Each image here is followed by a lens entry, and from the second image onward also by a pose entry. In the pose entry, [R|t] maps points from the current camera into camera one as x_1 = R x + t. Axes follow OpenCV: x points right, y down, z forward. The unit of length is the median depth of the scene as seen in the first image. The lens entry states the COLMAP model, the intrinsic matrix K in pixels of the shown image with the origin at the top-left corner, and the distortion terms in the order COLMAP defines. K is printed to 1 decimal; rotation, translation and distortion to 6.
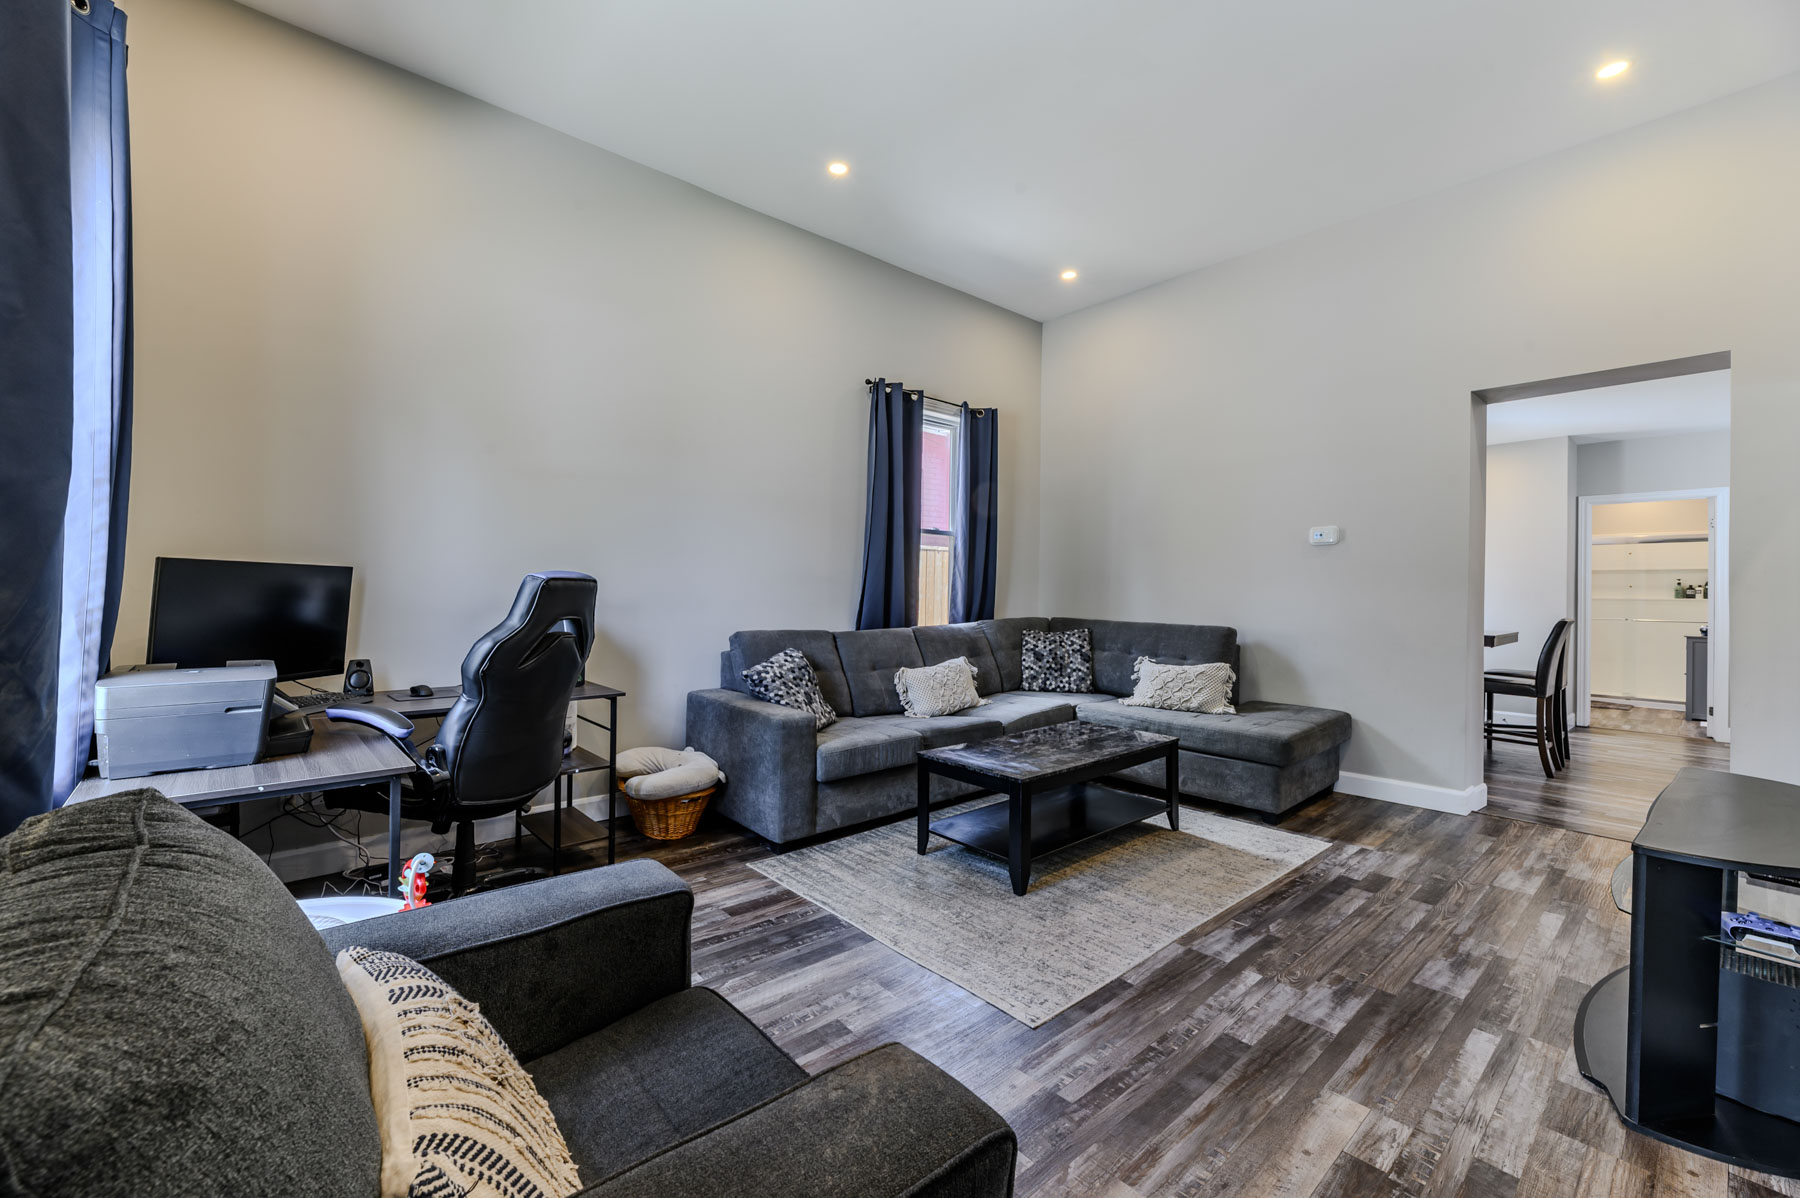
lens RADIAL K [[719.8, 0, 895.7], [0, 719.8, 594.5], [0, 0, 1]] dist [0.000271, 0.000044]
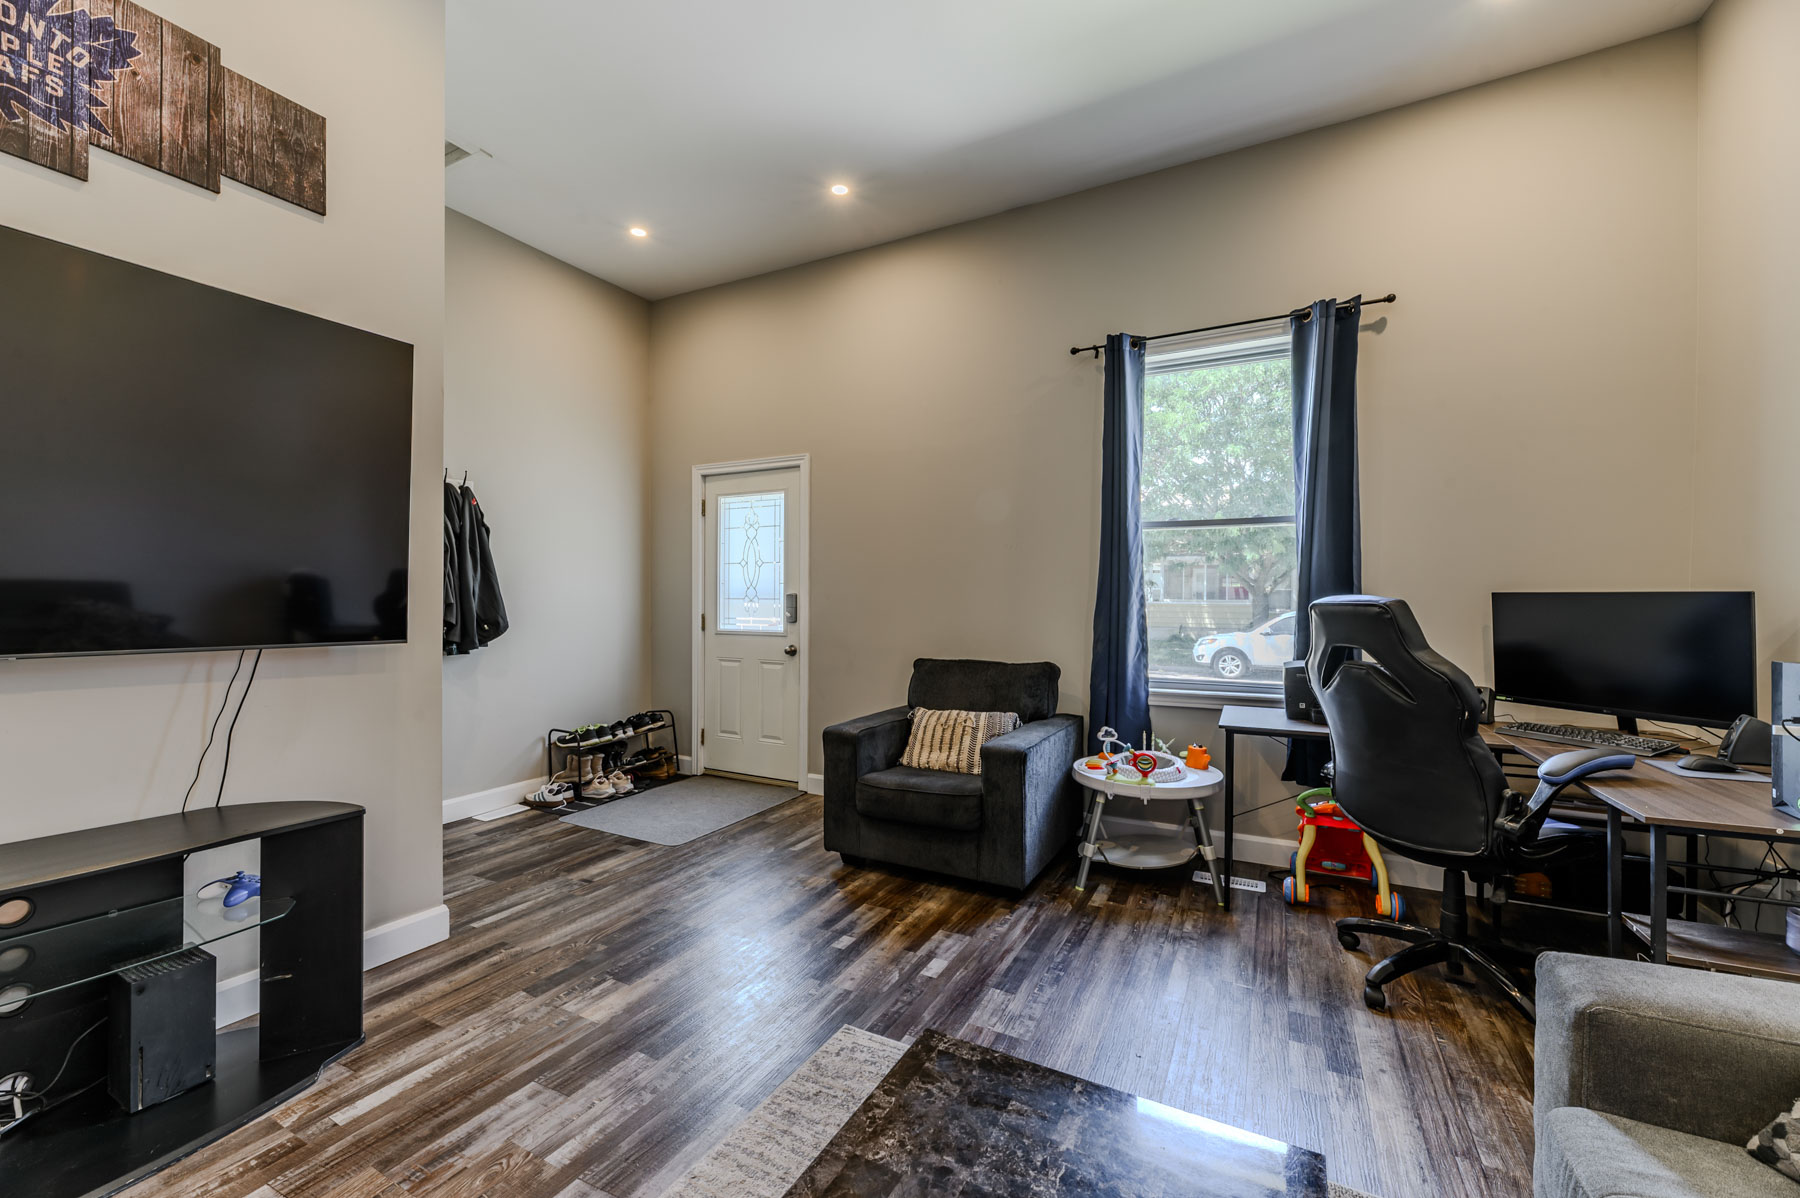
lens RADIAL K [[724.0, 0, 900.6], [0, 724.0, 609.8], [0, 0, 1]] dist [0.000309, 0.000129]
pose [[-0.929498, -0.013334, -0.368586, 0.391164], [-0.019070, 0.999747, 0.011923, -0.014563], [0.368334, 0.018112, -0.929517, 1.523208]]
